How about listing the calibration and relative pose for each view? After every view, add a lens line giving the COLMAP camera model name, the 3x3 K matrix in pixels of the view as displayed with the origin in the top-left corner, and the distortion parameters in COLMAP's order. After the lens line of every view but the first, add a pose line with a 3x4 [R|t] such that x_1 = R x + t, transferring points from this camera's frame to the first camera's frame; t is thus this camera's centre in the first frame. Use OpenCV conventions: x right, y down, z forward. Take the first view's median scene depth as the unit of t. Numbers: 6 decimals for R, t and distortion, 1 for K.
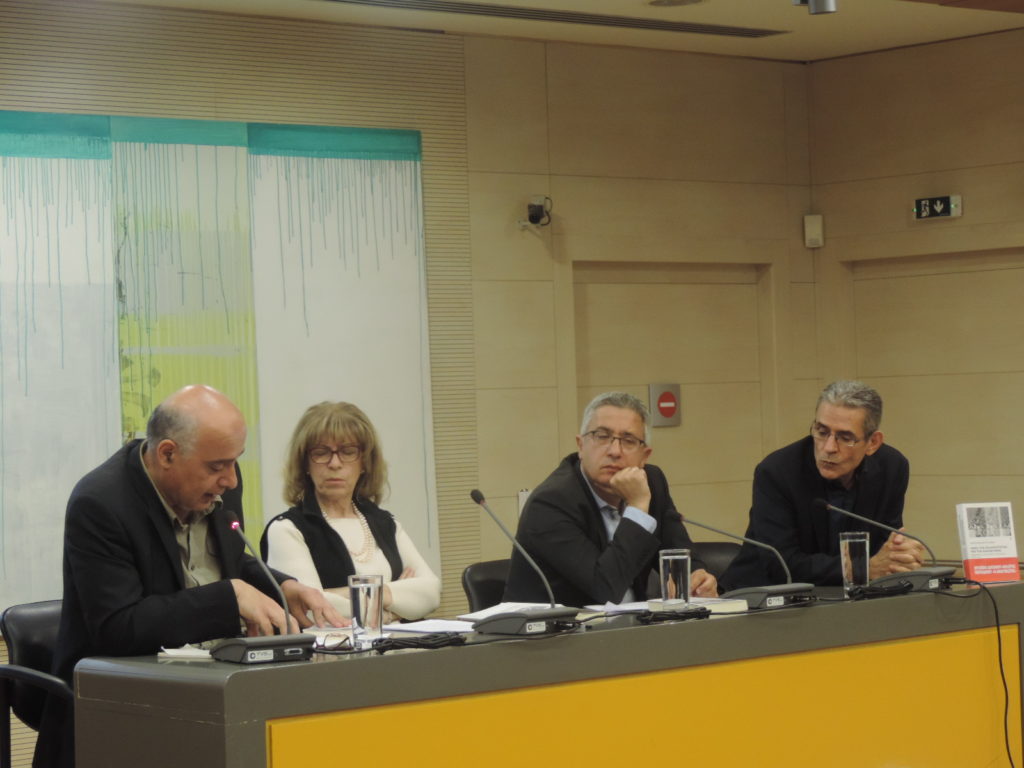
lens RADIAL K [[2651.9, 0, 512.0], [0, 2651.9, 384.0], [0, 0, 1]] dist [0.073599, 0.215953]
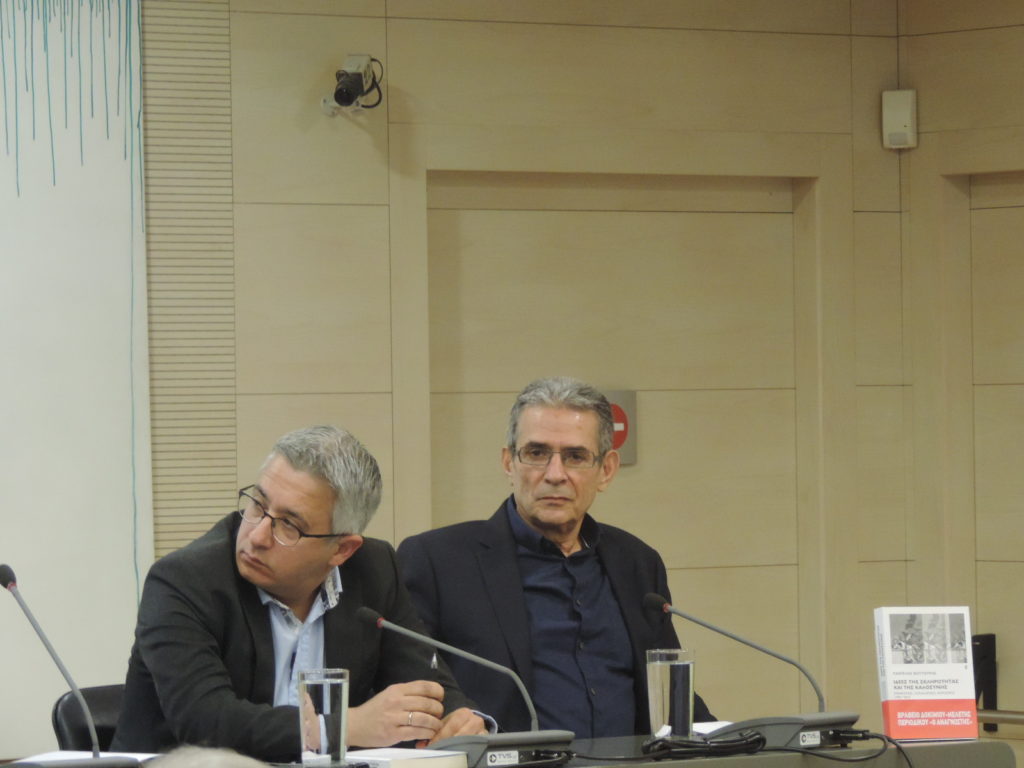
lens RADIAL K [[5580.6, 0, 512.0], [0, 5580.6, 384.0], [0, 0, 1]] dist [0.247614, 10.402456]
pose [[0.997268, 0.018145, -0.071611, 0.174680], [-0.017864, 0.999830, 0.004557, -0.009145], [0.071681, -0.003266, 0.997422, -0.255065]]
